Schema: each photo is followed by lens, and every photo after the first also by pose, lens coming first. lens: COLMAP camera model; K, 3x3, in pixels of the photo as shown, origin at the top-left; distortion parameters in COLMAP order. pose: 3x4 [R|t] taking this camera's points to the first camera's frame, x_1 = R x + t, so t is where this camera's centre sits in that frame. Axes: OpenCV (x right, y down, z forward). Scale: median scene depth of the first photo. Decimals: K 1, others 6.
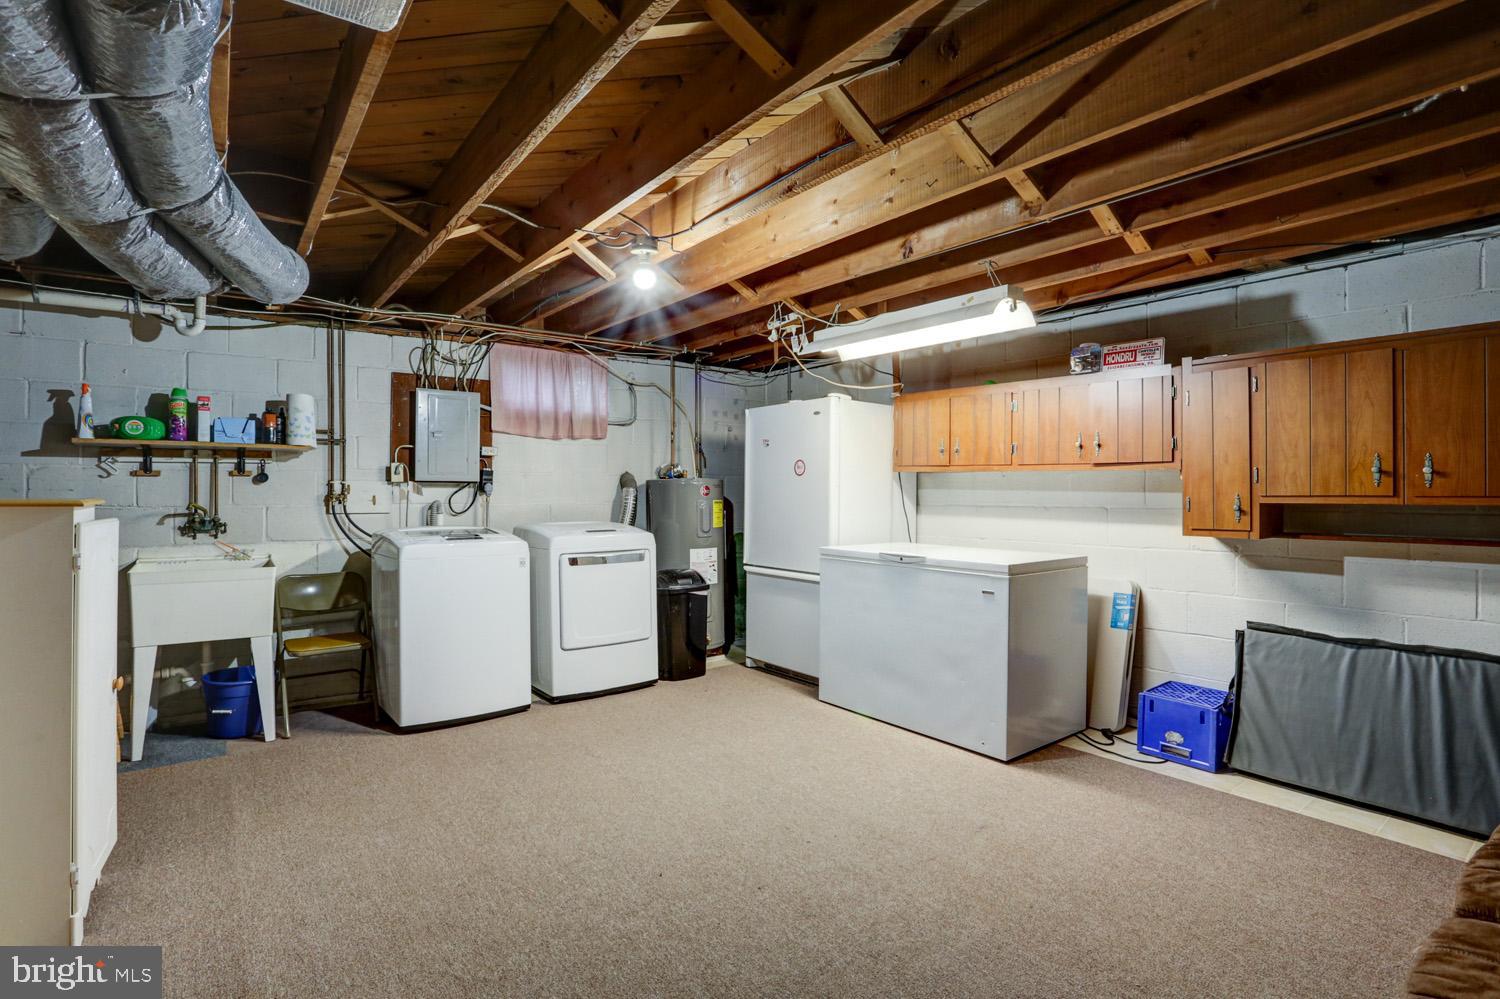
lens RADIAL K [[732.7, 0, 747.7], [0, 732.7, 492.5], [0, 0, 1]] dist [-0.074489, 0.028736]
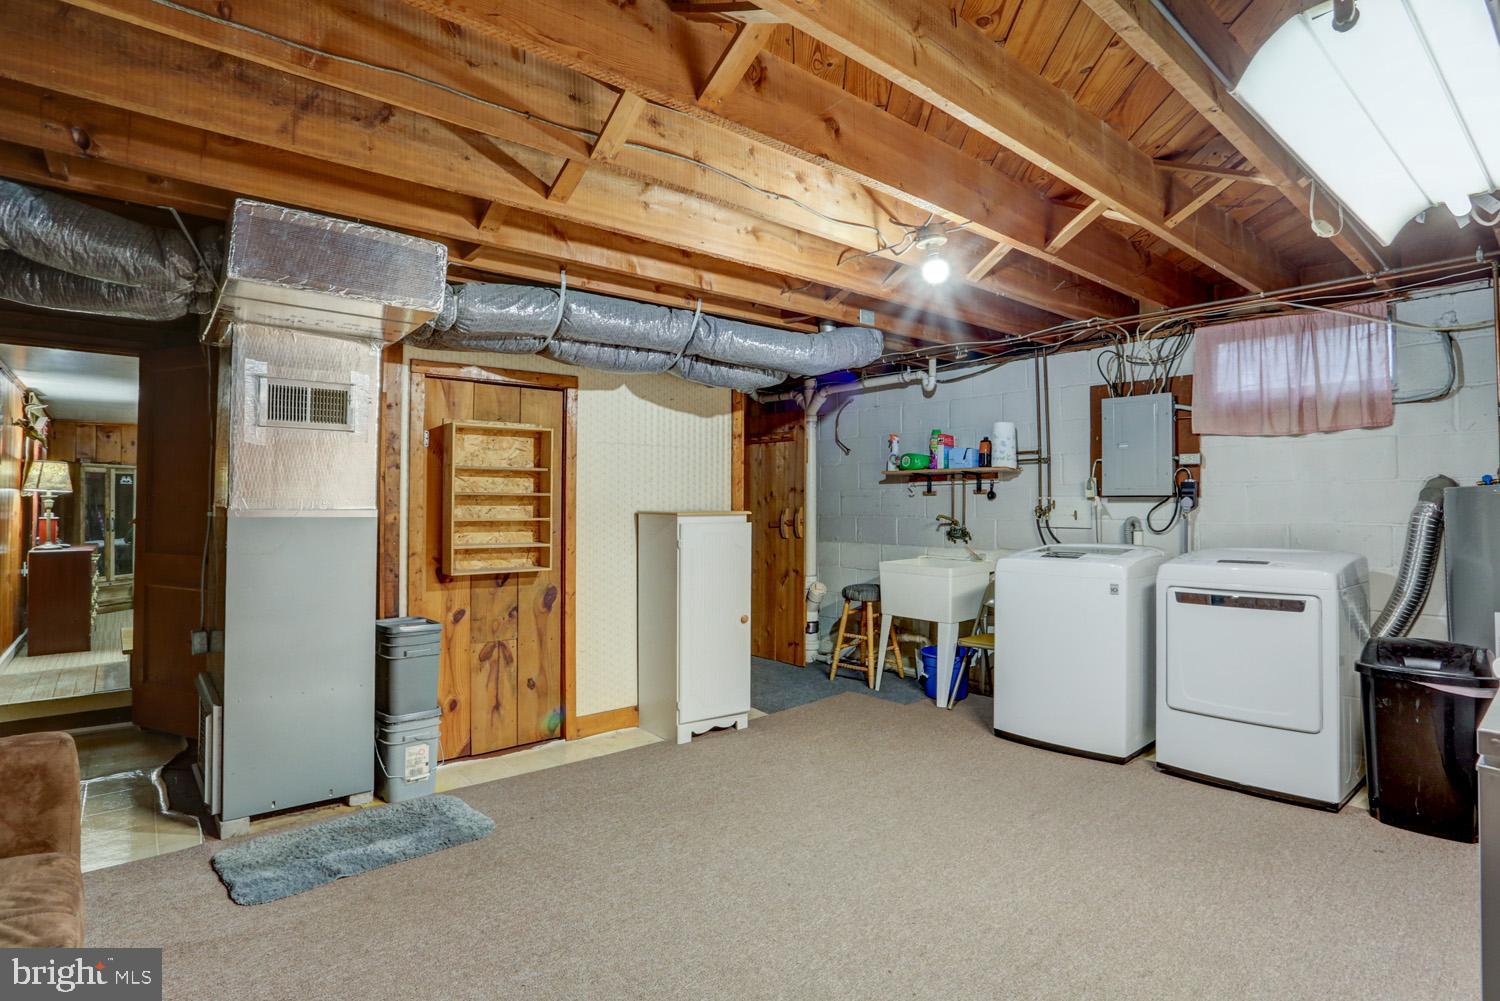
lens RADIAL K [[732.7, 0, 747.7], [0, 732.7, 493.5], [0, 0, 1]] dist [-0.074489, 0.028736]
pose [[0.066010, -0.015910, -0.997692, 0.497415], [0.000417, 0.999873, -0.015917, -0.003894], [0.997819, 0.000634, 0.066008, 0.490715]]
